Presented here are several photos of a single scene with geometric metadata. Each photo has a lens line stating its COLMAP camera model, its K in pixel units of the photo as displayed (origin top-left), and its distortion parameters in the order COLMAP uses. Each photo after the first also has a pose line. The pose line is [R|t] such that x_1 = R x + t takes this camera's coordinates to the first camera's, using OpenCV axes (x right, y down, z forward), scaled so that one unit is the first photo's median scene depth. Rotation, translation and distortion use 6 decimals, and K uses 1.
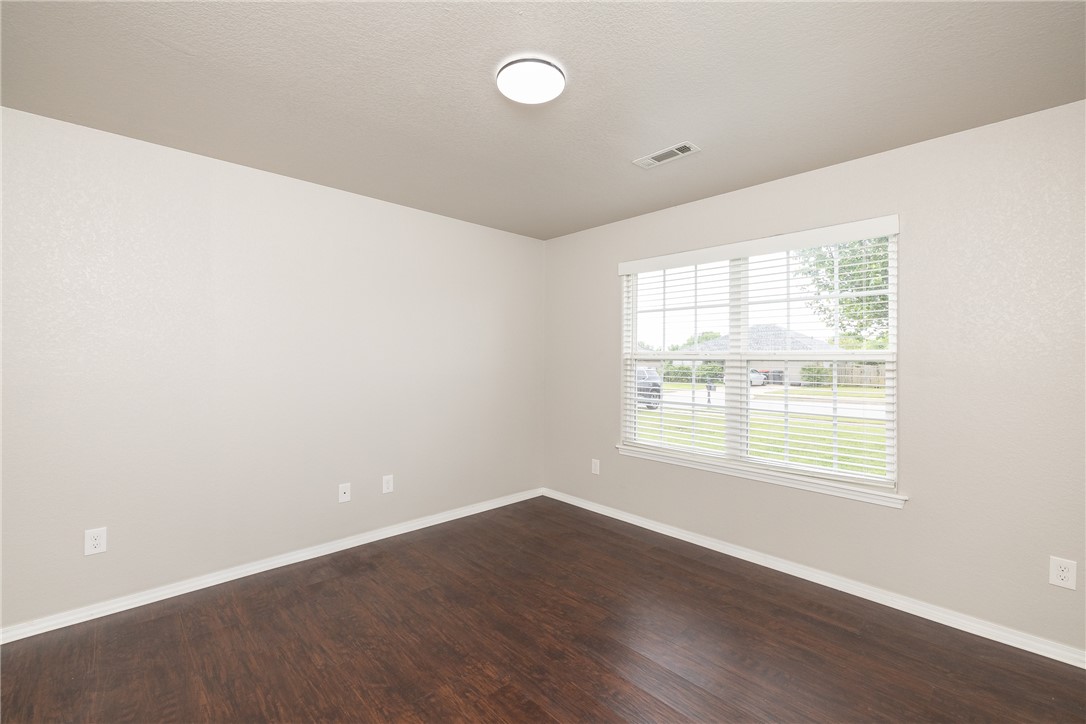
lens RADIAL K [[463.6, 0, 537.6], [0, 463.6, 346.3], [0, 0, 1]] dist [0.003142, 0.000374]
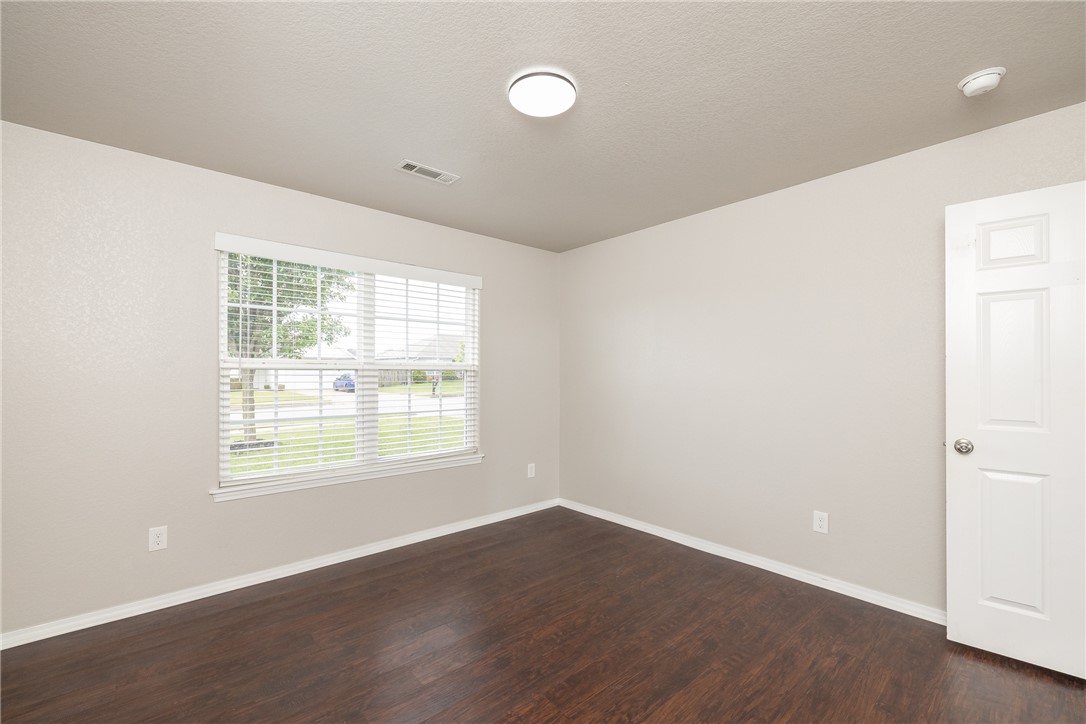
lens RADIAL K [[465.4, 0, 543.3], [0, 465.4, 366.9], [0, 0, 1]] dist [-0.000207, 0.000015]
pose [[0.020801, 0.006135, 0.999765, -0.728626], [-0.028109, 0.999589, -0.005549, 0.021478], [-0.999388, -0.027987, 0.020964, 0.685328]]
